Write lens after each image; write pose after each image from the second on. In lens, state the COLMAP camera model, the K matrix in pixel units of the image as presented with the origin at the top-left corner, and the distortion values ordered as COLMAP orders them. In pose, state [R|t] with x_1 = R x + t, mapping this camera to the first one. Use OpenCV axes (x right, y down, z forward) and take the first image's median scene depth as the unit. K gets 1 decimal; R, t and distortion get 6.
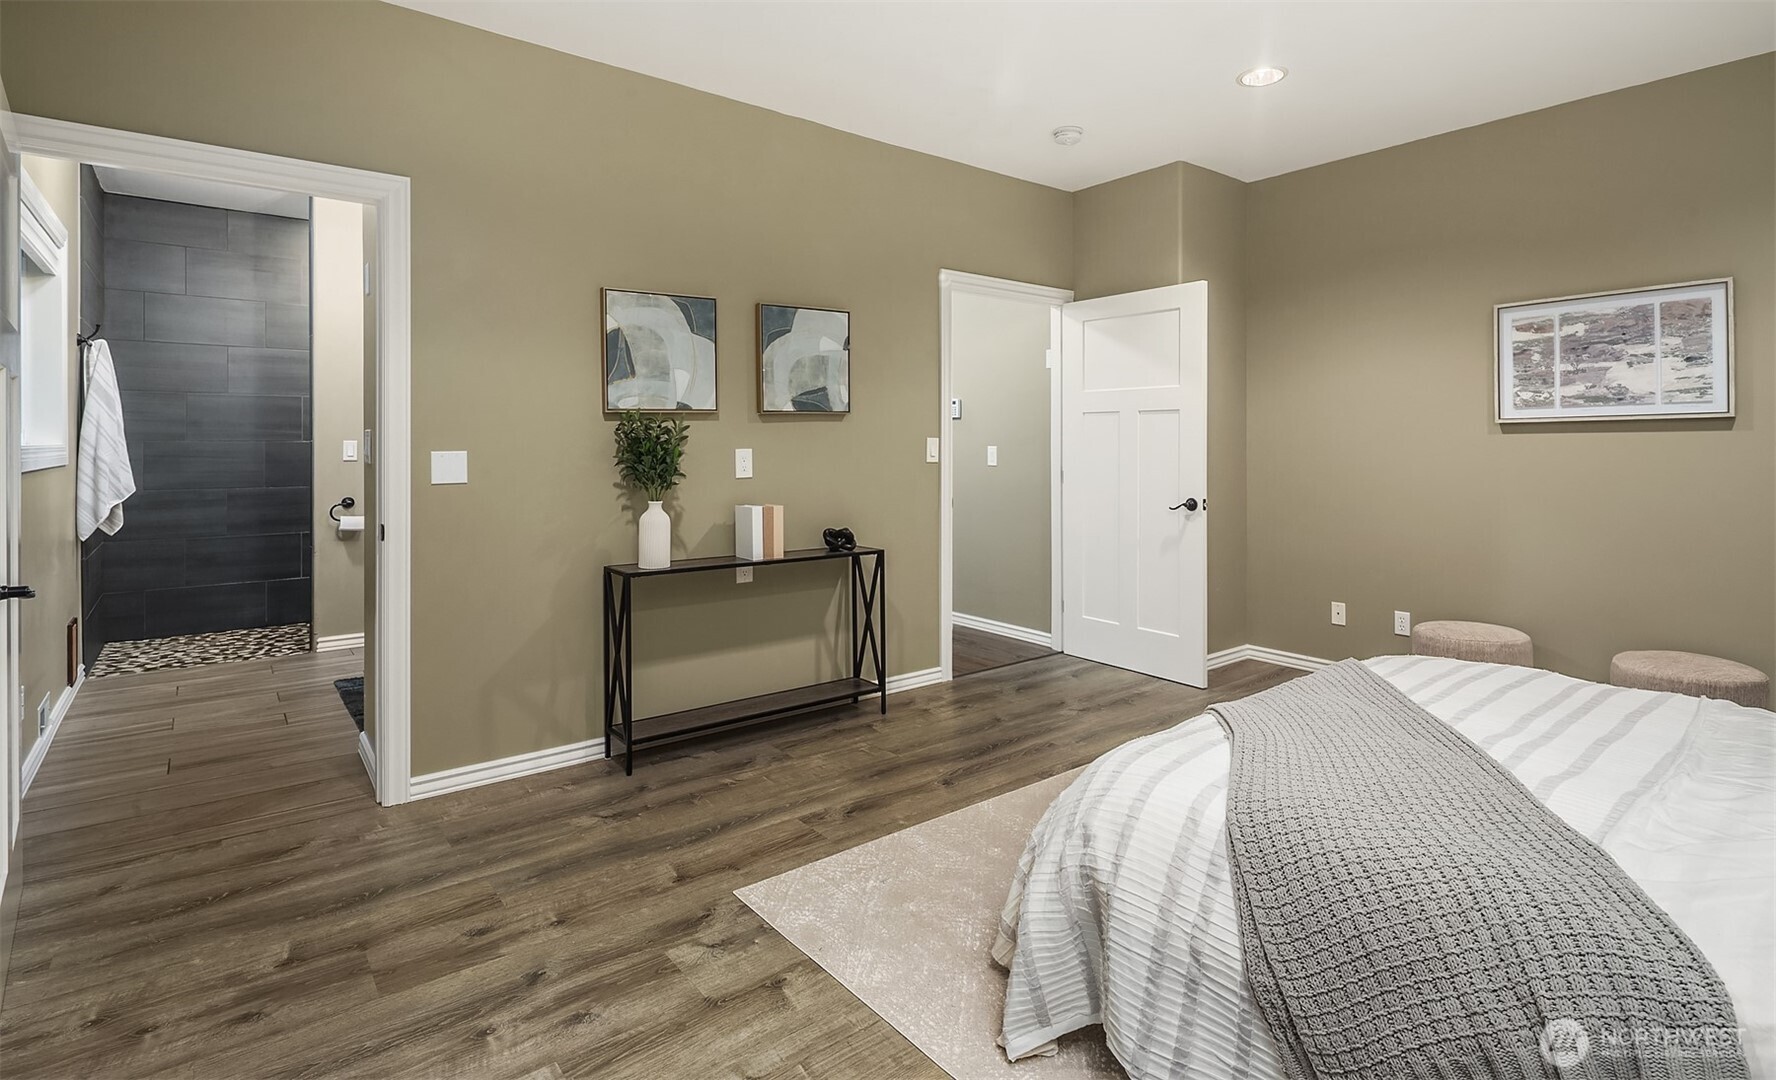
lens RADIAL K [[865.5, 0, 888.0], [0, 865.5, 540.0], [0, 0, 1]] dist [-0.000716, -0.000006]
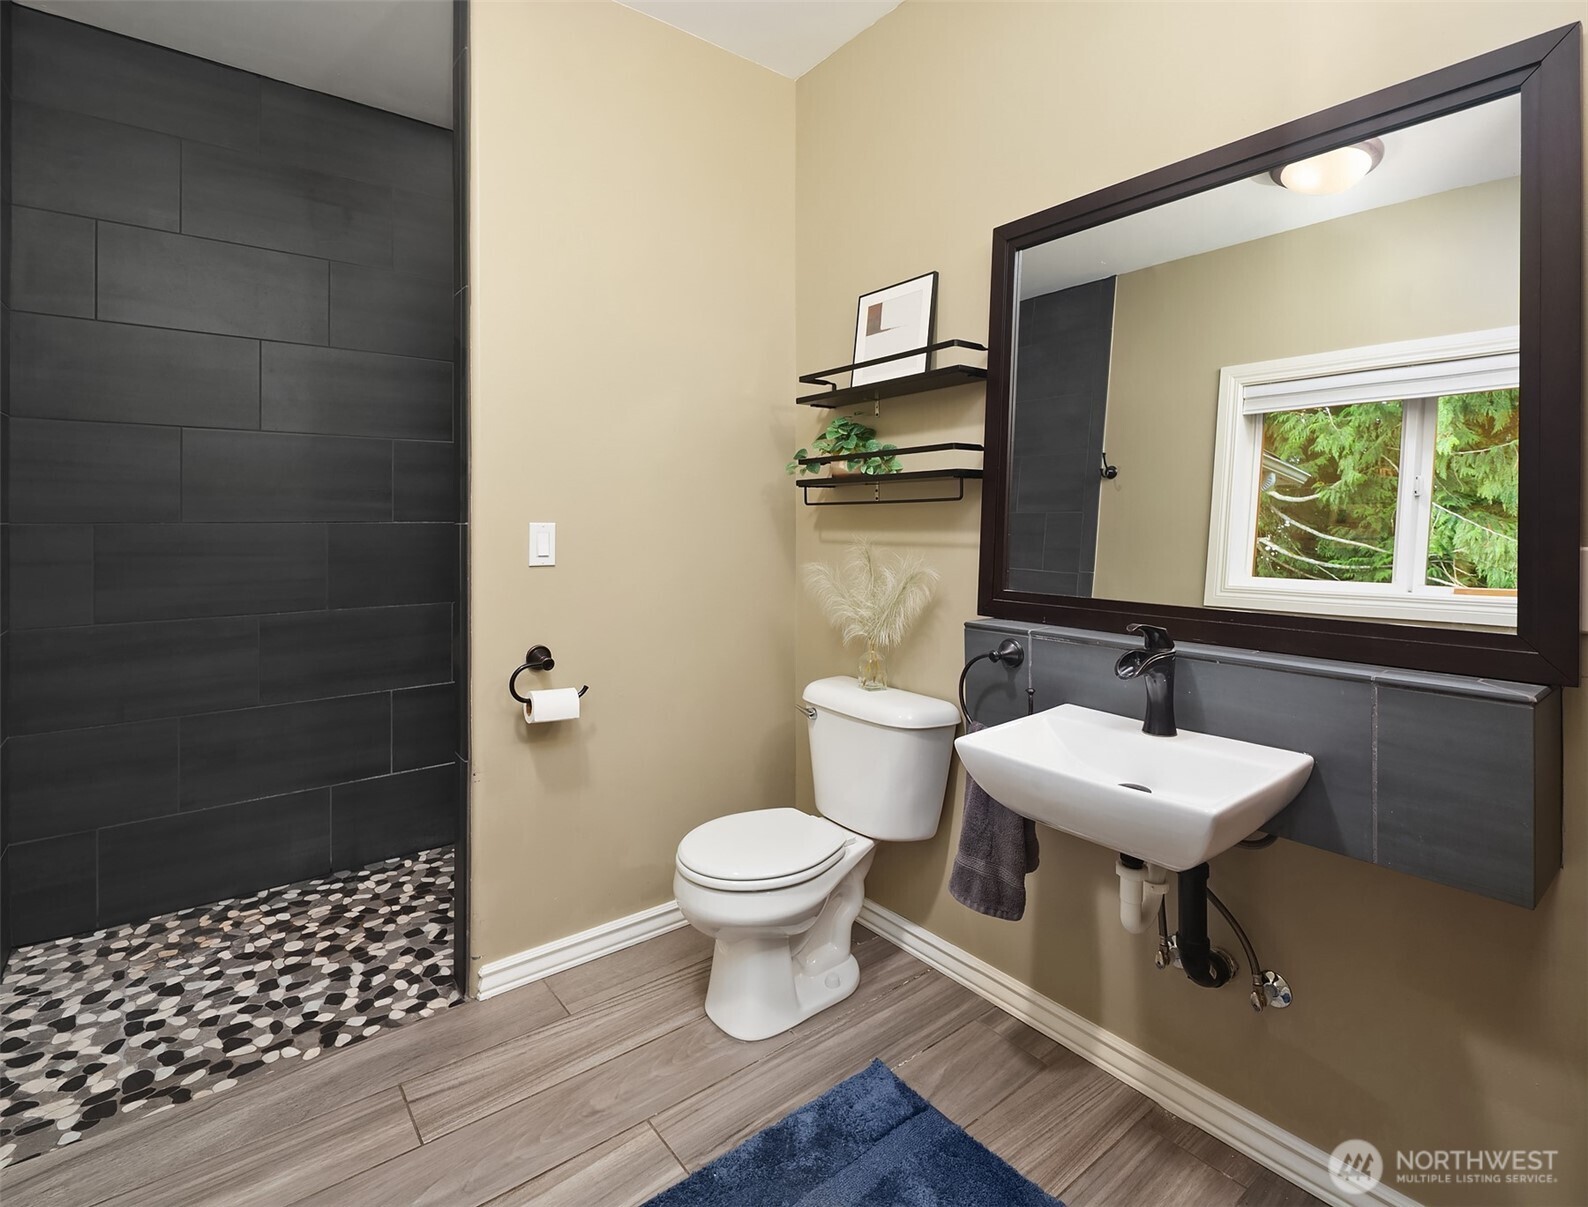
lens RADIAL K [[777.4, 0, 794.0], [0, 777.4, 603.5], [0, 0, 1]] dist [0.000107, -0.000111]
pose [[0.999973, -0.004756, -0.005528, -0.473041], [0.004722, 0.999970, -0.006125, -0.066422], [0.005557, 0.006099, 0.999966, 0.574304]]
